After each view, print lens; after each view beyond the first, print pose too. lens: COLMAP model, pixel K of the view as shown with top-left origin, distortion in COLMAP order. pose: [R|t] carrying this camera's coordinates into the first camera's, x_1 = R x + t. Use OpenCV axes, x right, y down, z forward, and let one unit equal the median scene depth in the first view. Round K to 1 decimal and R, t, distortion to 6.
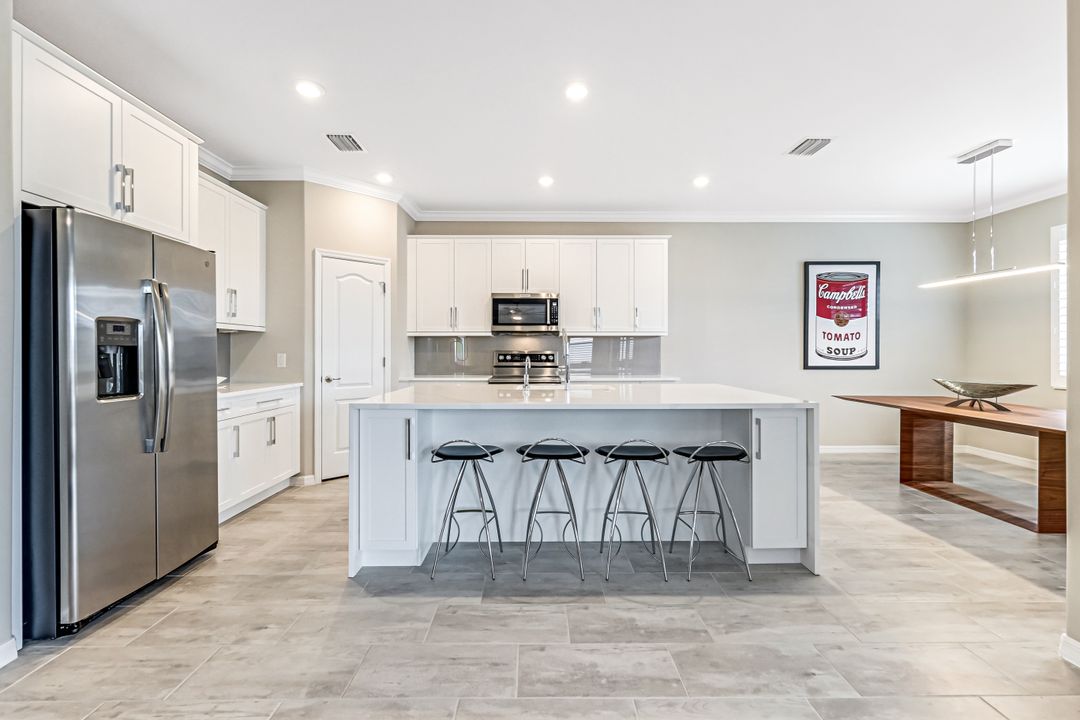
lens RADIAL K [[485.0, 0, 537.4], [0, 485.0, 357.3], [0, 0, 1]] dist [-0.000841, 0.001253]
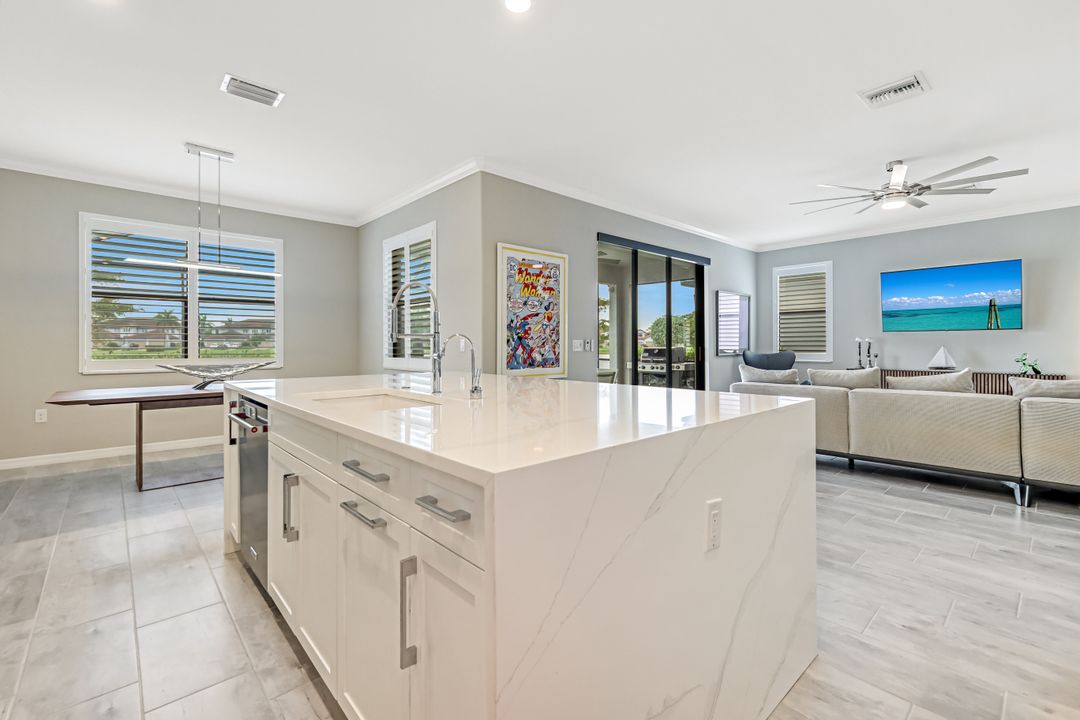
lens RADIAL K [[485.0, 0, 537.3], [0, 485.0, 373.8], [0, 0, 1]] dist [-0.000841, 0.001253]
pose [[-0.676863, -0.052422, 0.734240, -0.344852], [0.007491, 0.996919, 0.078082, -0.005268], [-0.736071, 0.058351, -0.674384, 0.989630]]
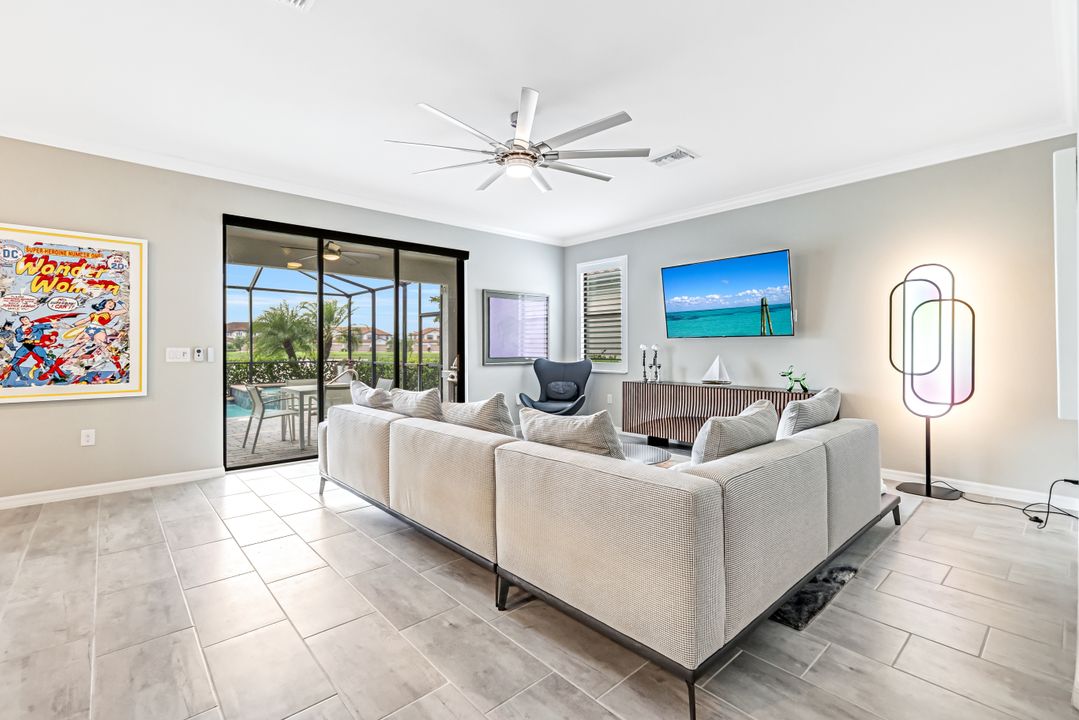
lens RADIAL K [[484.6, 0, 542.8], [0, 484.6, 342.9], [0, 0, 1]] dist [-0.000841, 0.001253]
pose [[-0.655537, 0.003002, 0.755157, -0.688583], [0.006497, 0.999978, 0.001664, -0.001451], [-0.755135, 0.005997, -0.655542, 0.205953]]
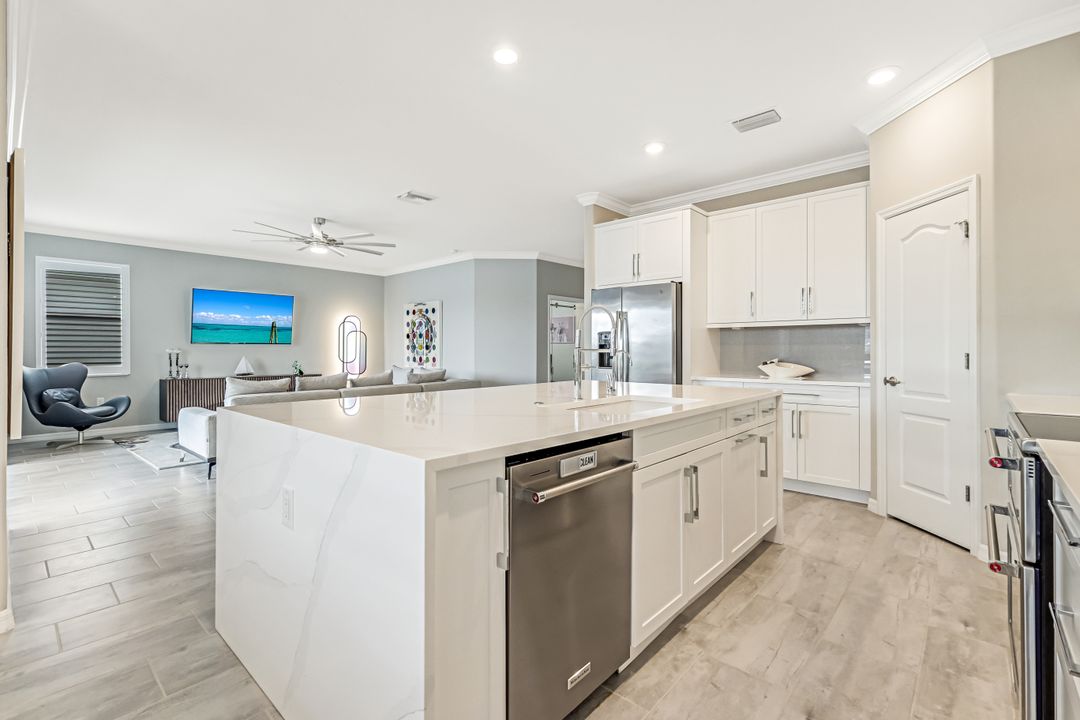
lens RADIAL K [[485.0, 0, 550.1], [0, 485.0, 352.1], [0, 0, 1]] dist [-0.000841, 0.001253]
pose [[-0.662361, 0.001790, -0.749183, 0.461684], [-0.006321, 0.999948, 0.007977, -0.002240], [0.749158, 0.010019, -0.662315, 1.081174]]
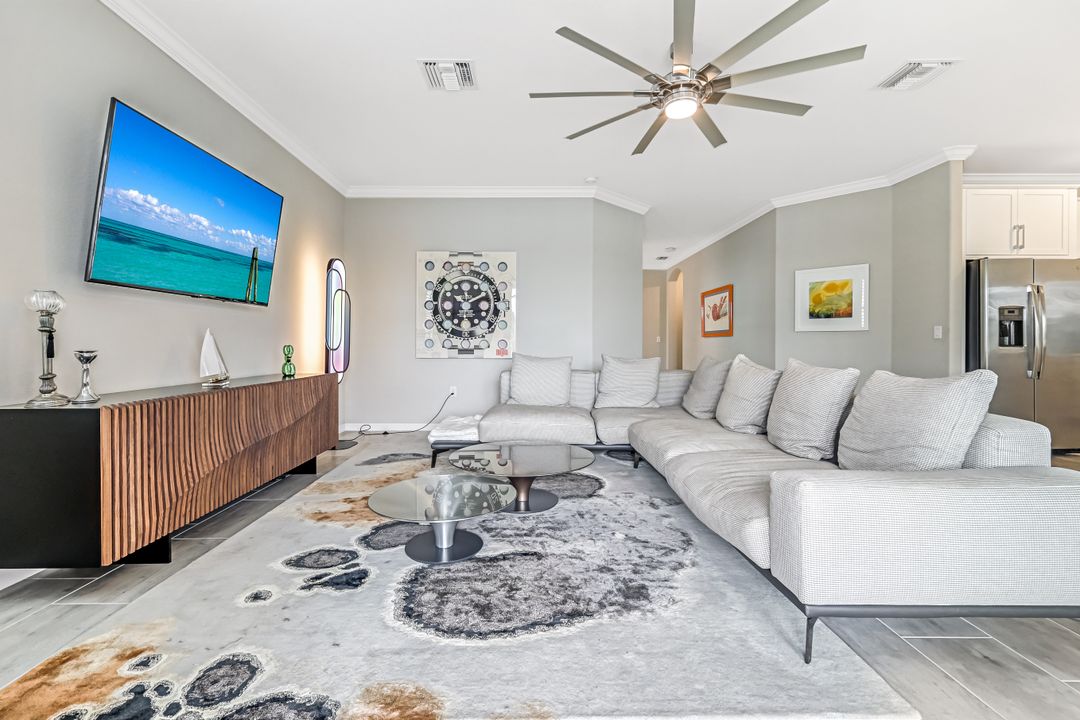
lens RADIAL K [[485.0, 0, 546.1], [0, 485.0, 338.3], [0, 0, 1]] dist [-0.000841, 0.001253]
pose [[-0.000363, -0.012912, -0.999917, 0.528255], [-0.011372, 0.999852, -0.012907, 0.045005], [0.999935, 0.011366, -0.000509, -0.423020]]
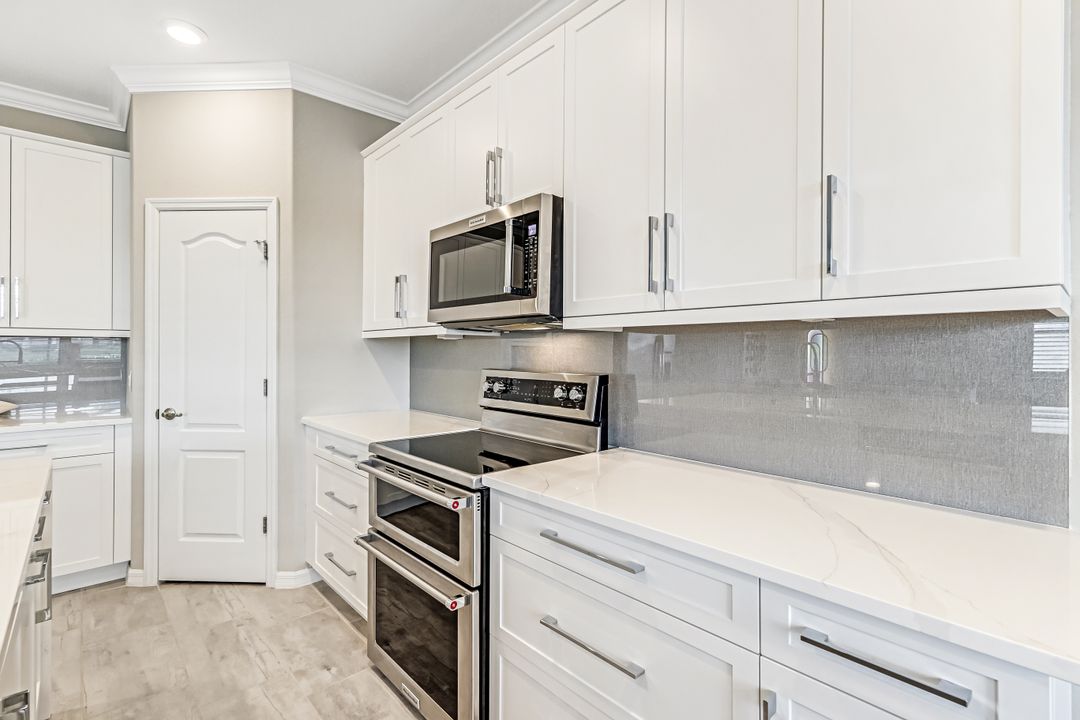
lens RADIAL K [[502.9, 0, 530.7], [0, 502.9, 352.1], [0, 0, 1]] dist [0.008840, 0.000484]
pose [[0.665839, 0.002248, -0.746092, 0.327254], [-0.010536, 0.999924, -0.006390, -0.031666], [0.746021, 0.012115, 0.665812, 0.903367]]
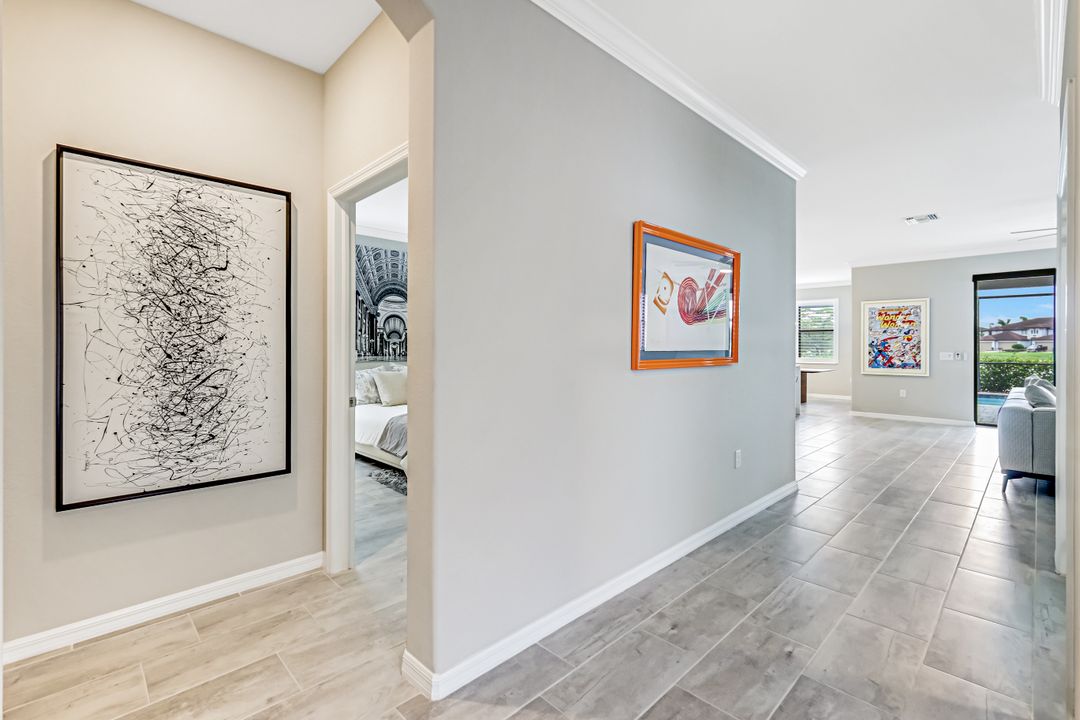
lens RADIAL K [[485.0, 0, 537.9], [0, 485.0, 349.3], [0, 0, 1]] dist [-0.000841, 0.001253]
pose [[0.723636, -0.005701, 0.690158, -1.776611], [0.008134, 0.999967, -0.000269, -0.017478], [-0.690134, 0.005808, 0.723659, -0.119006]]
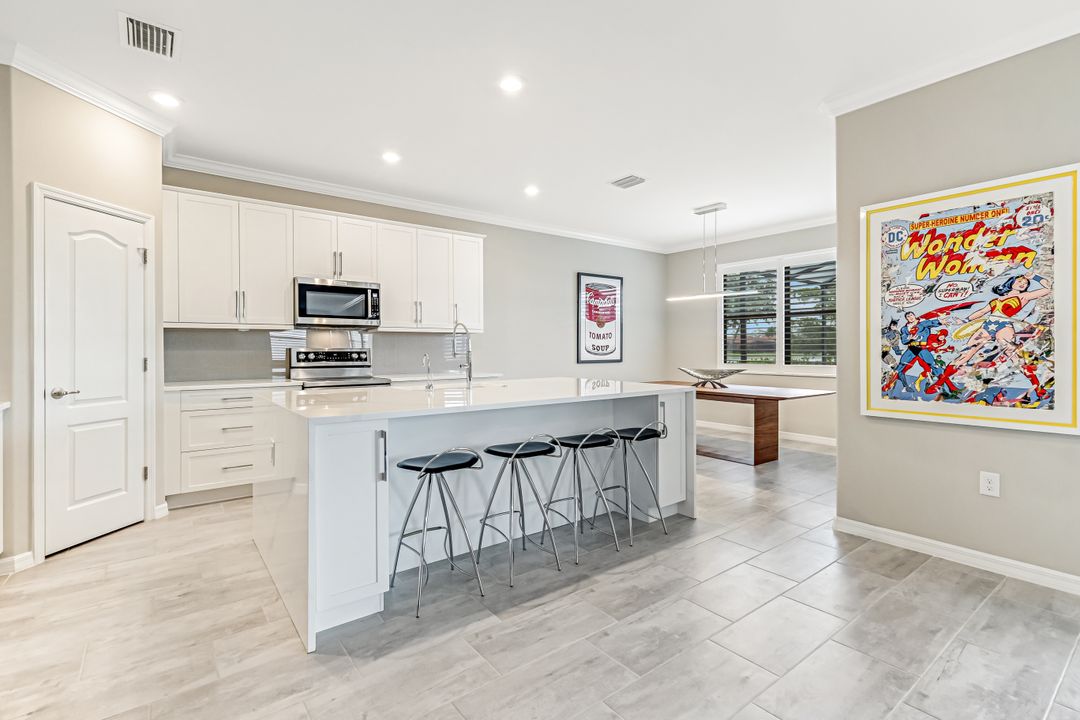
lens RADIAL K [[502.9, 0, 542.5], [0, 502.9, 352.8], [0, 0, 1]] dist [0.008840, 0.000484]
pose [[0.797399, -0.007662, 0.603404, -0.320342], [0.010518, 0.999944, -0.001202, -0.000035], [-0.603361, 0.007306, 0.797435, 0.093336]]
